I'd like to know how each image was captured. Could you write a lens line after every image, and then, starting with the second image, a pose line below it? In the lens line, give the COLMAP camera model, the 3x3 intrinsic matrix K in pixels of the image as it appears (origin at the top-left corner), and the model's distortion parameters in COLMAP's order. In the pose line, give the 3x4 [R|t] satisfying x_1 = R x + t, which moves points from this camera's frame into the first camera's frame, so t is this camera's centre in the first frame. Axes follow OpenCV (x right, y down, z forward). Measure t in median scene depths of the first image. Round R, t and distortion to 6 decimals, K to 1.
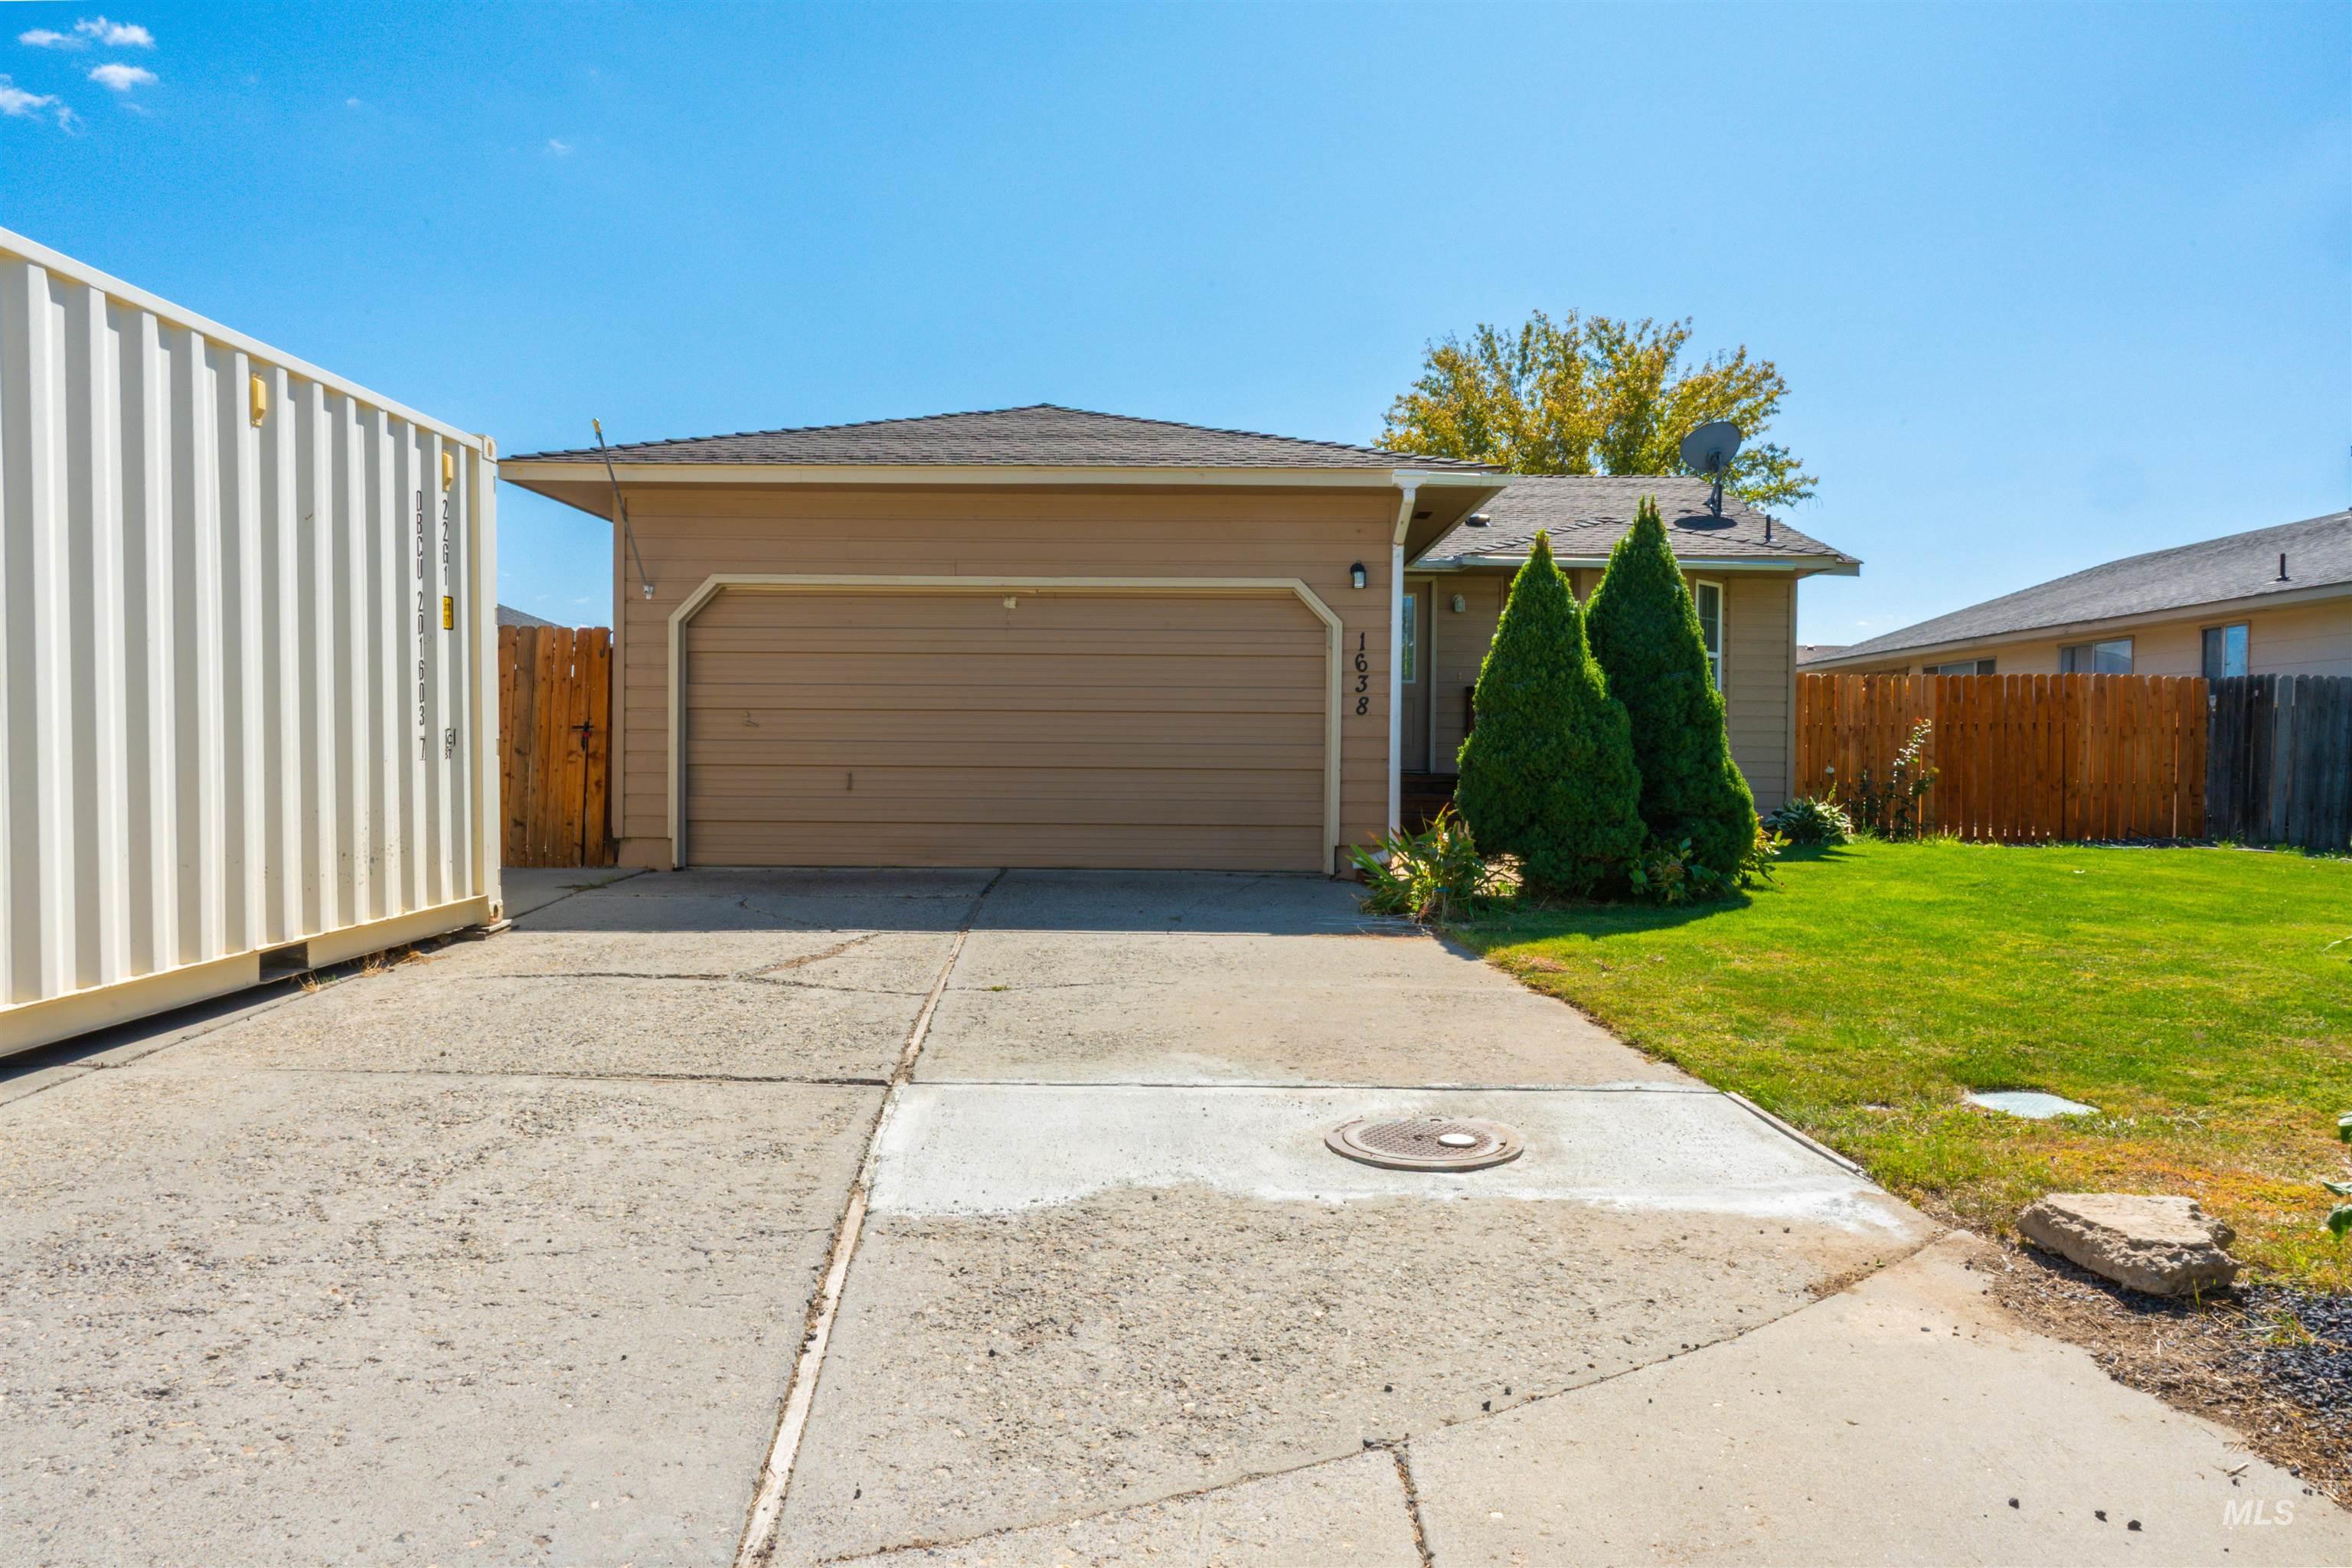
lens RADIAL K [[1569.1, 0, 1167.2], [0, 1569.1, 781.0], [0, 0, 1]] dist [0.001031, 0.000644]
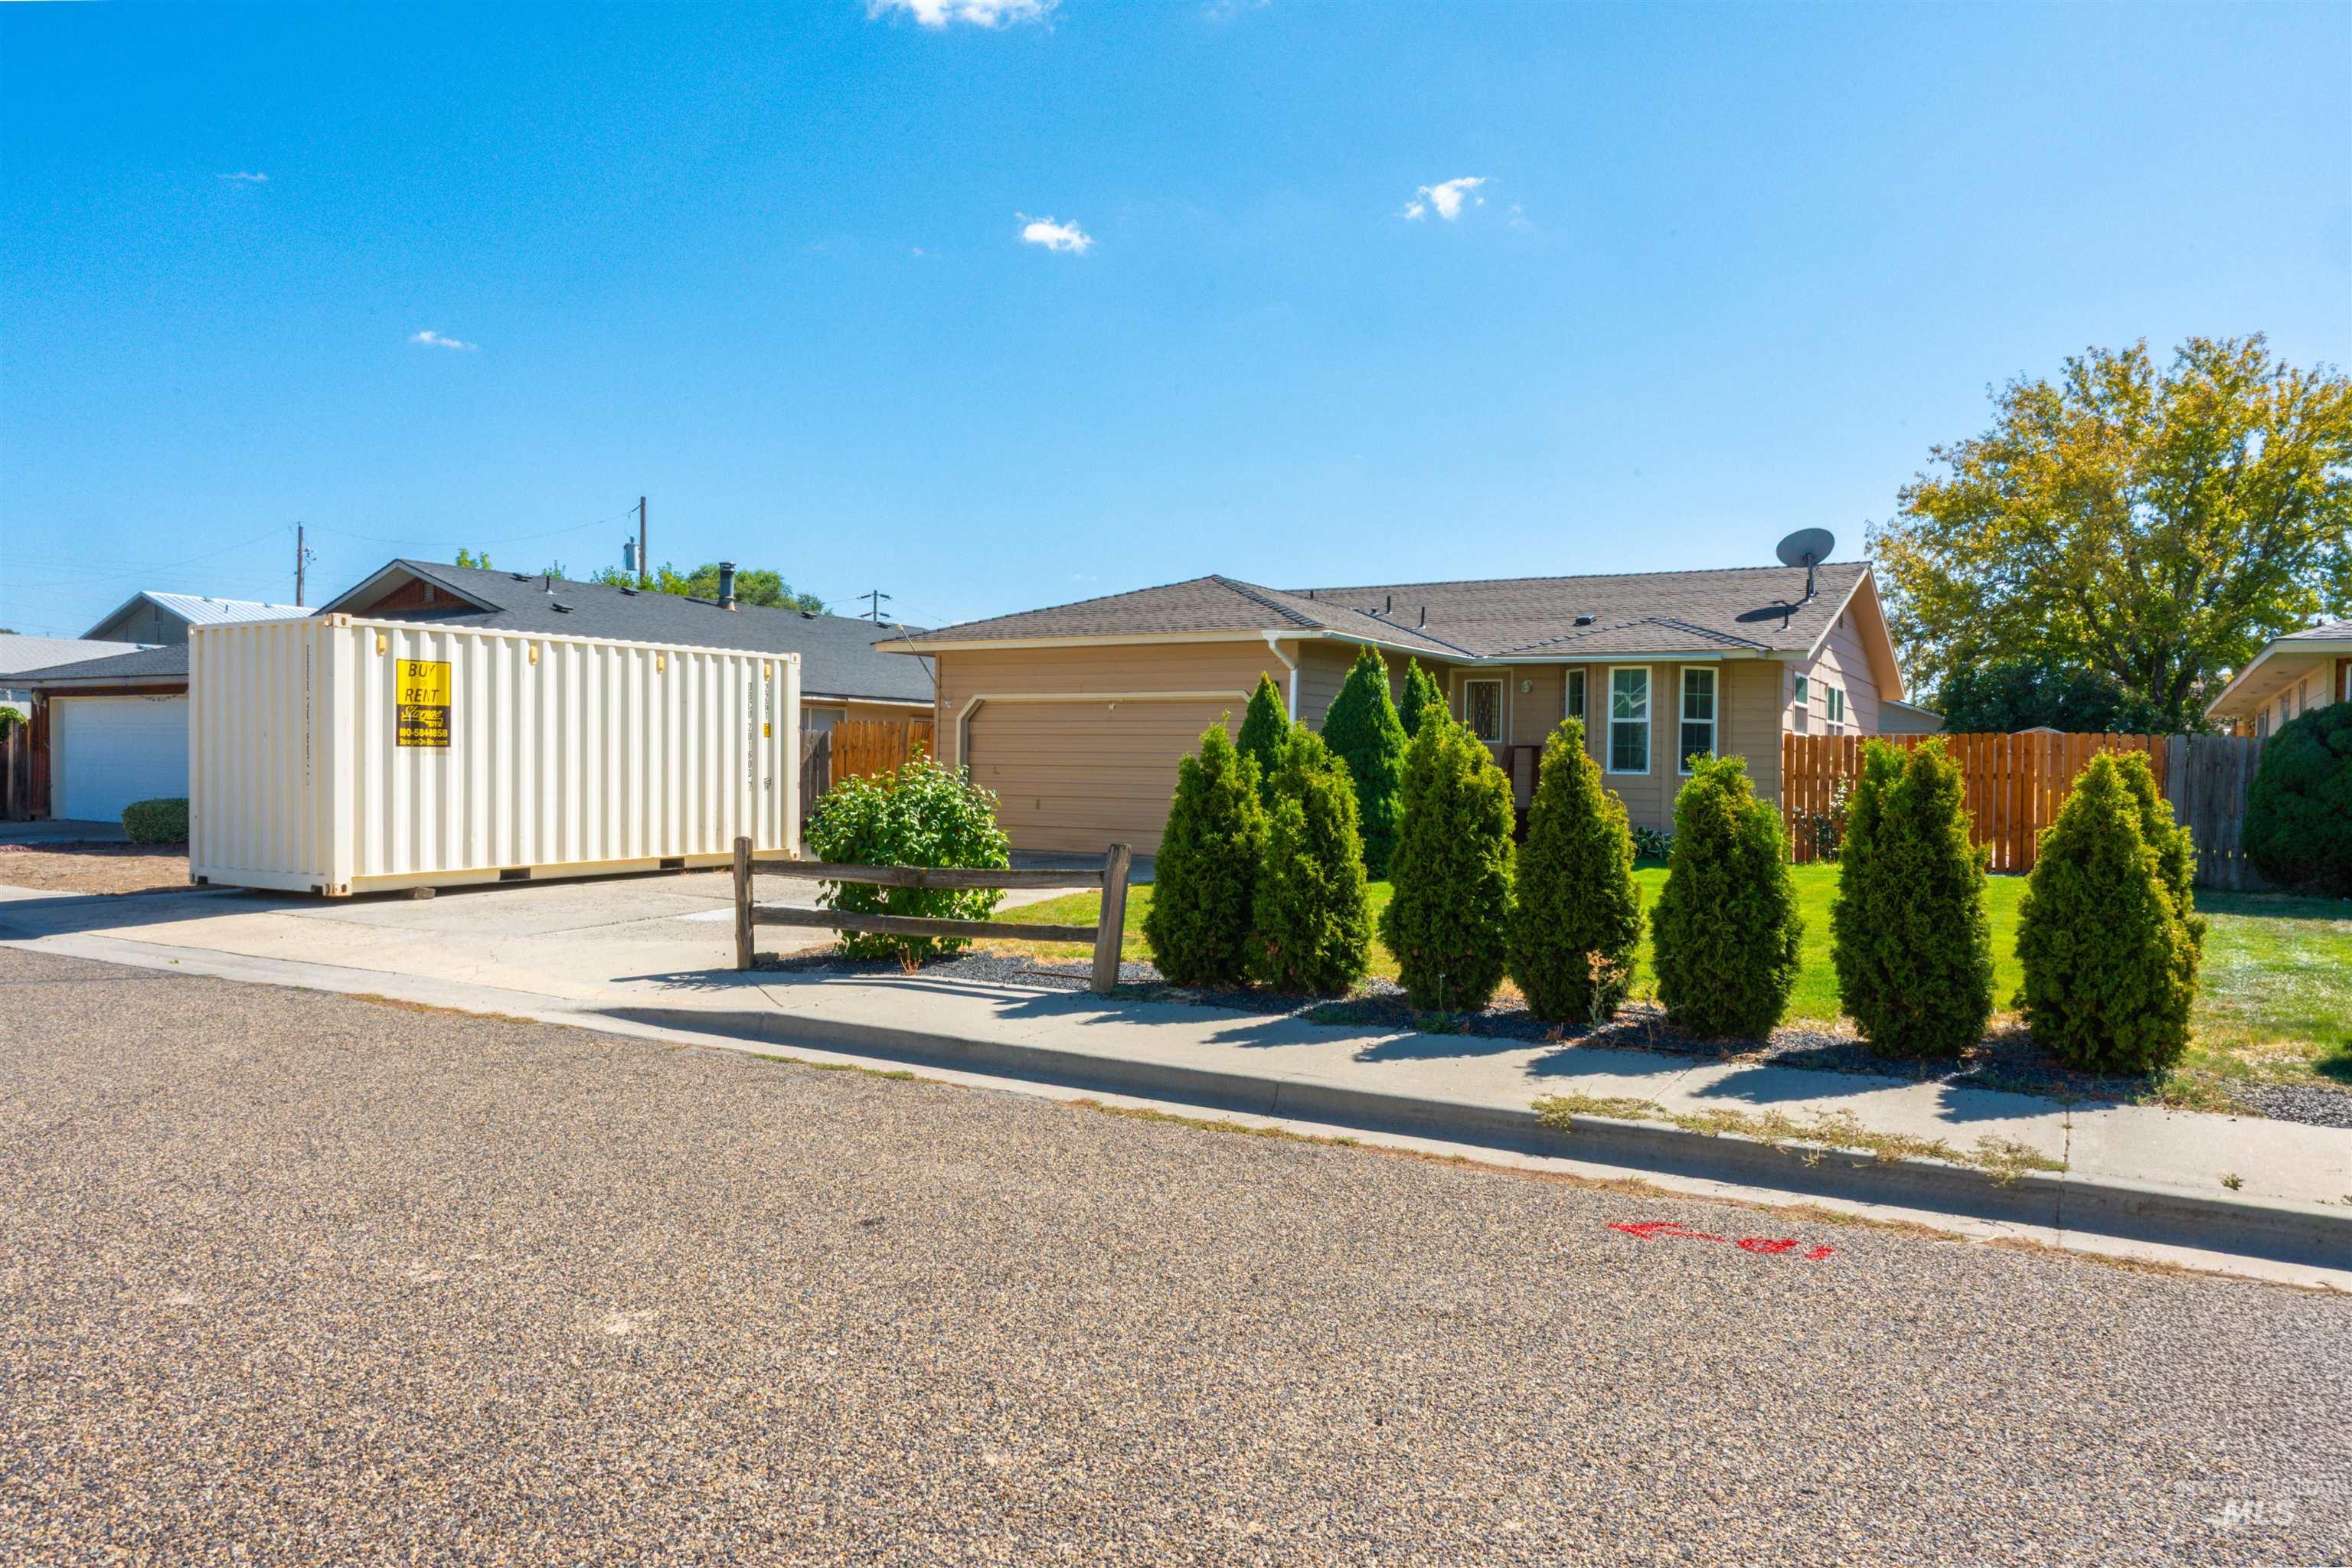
lens RADIAL K [[1569.1, 0, 1167.2], [0, 1569.1, 781.0], [0, 0, 1]] dist [0.001031, 0.000644]
pose [[0.857675, 0.008025, -0.514129, 0.871424], [-0.018105, 0.999730, -0.014597, -0.002950], [0.513873, 0.021828, 0.857588, -0.504126]]
